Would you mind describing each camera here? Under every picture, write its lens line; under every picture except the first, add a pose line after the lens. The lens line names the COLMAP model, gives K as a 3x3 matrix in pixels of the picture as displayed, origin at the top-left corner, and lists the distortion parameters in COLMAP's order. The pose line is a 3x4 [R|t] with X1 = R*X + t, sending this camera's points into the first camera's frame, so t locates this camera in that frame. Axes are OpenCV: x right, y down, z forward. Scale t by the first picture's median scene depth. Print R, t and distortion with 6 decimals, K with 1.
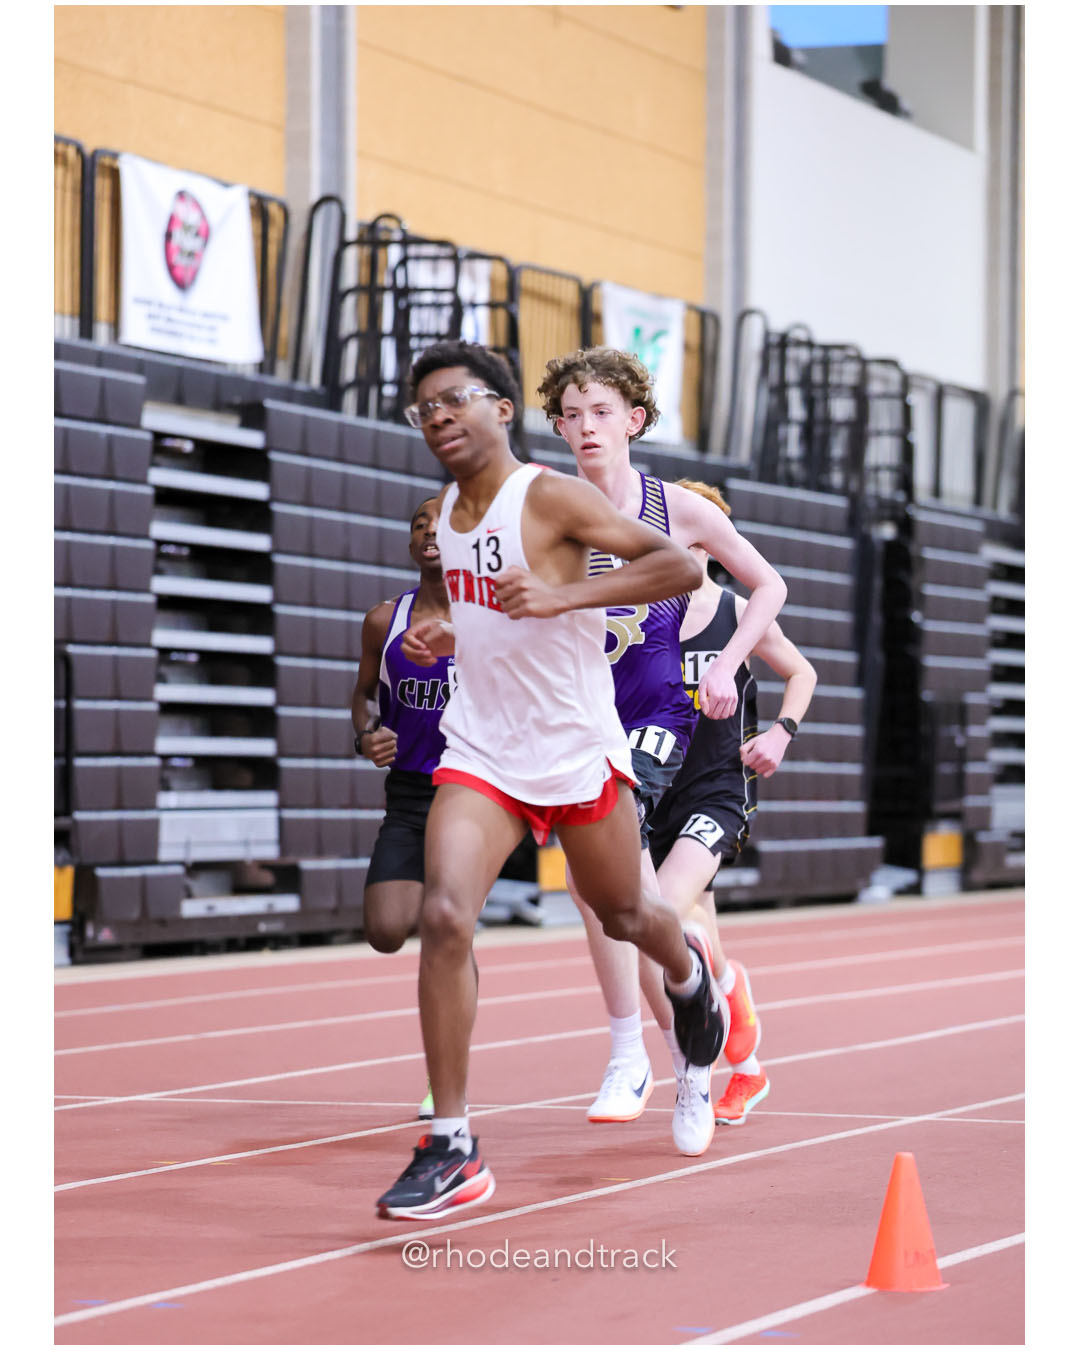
lens RADIAL K [[4953.9, 0, 440.4], [0, 4953.9, 670.8], [0, 0, 1]] dist [0.176181, 1.701507]
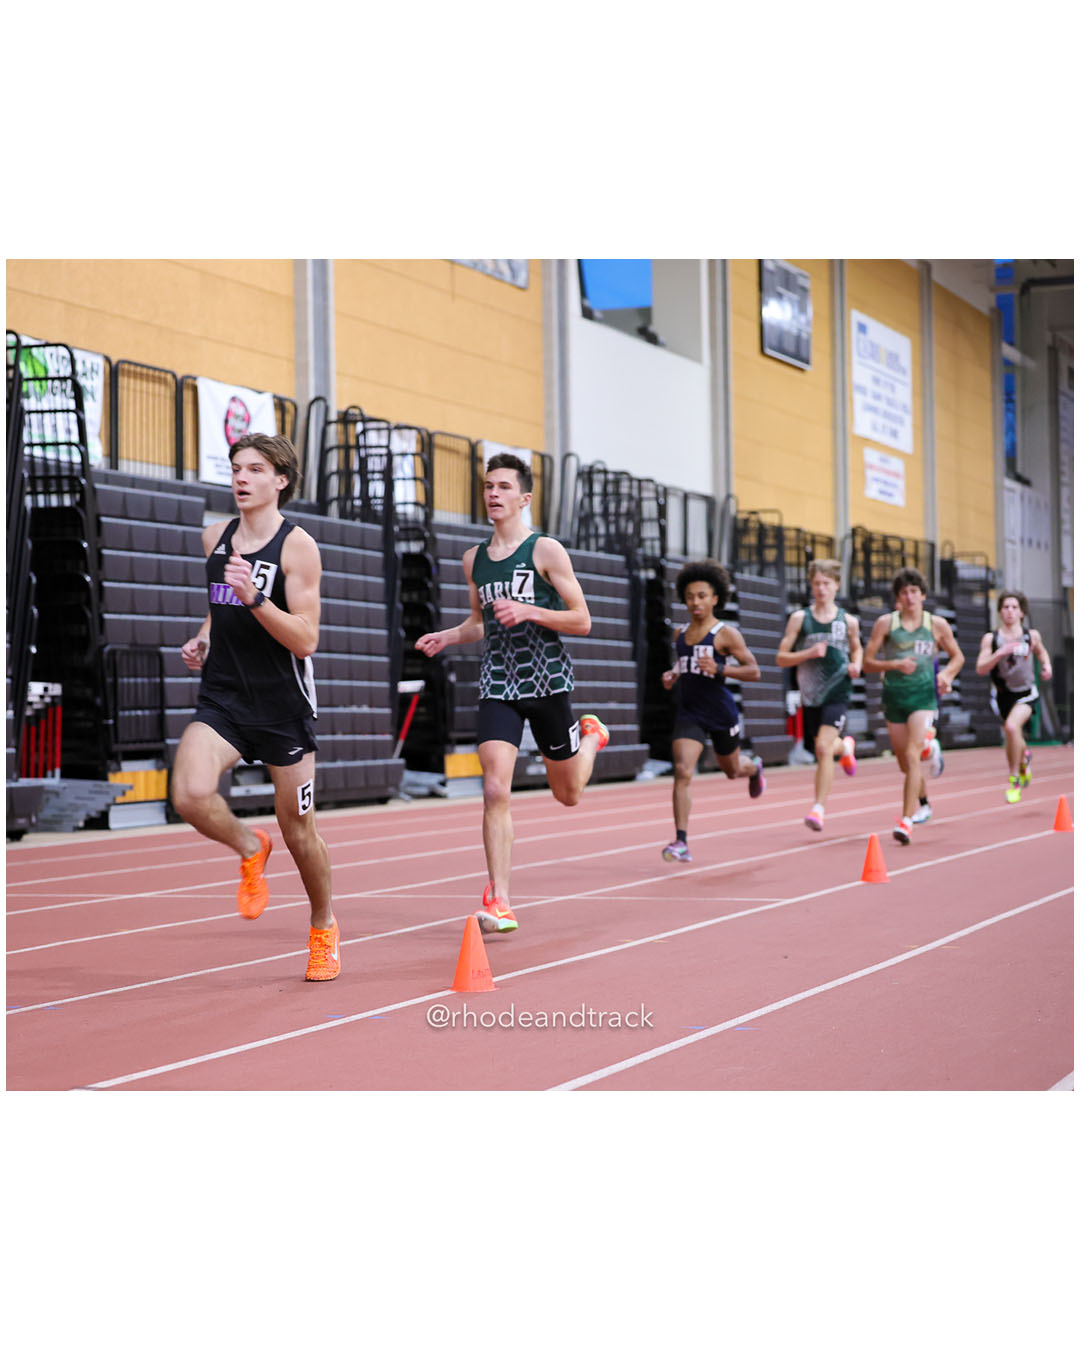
lens RADIAL K [[1829.4, 0, 452.4], [0, 1829.4, 681.0], [0, 0, 1]] dist [0.014635, -0.034294]
pose [[0.983675, -0.021356, -0.178684, 0.141419], [0.022551, 0.999735, 0.004662, 0.006193], [0.178537, -0.008615, 0.983896, 0.345656]]
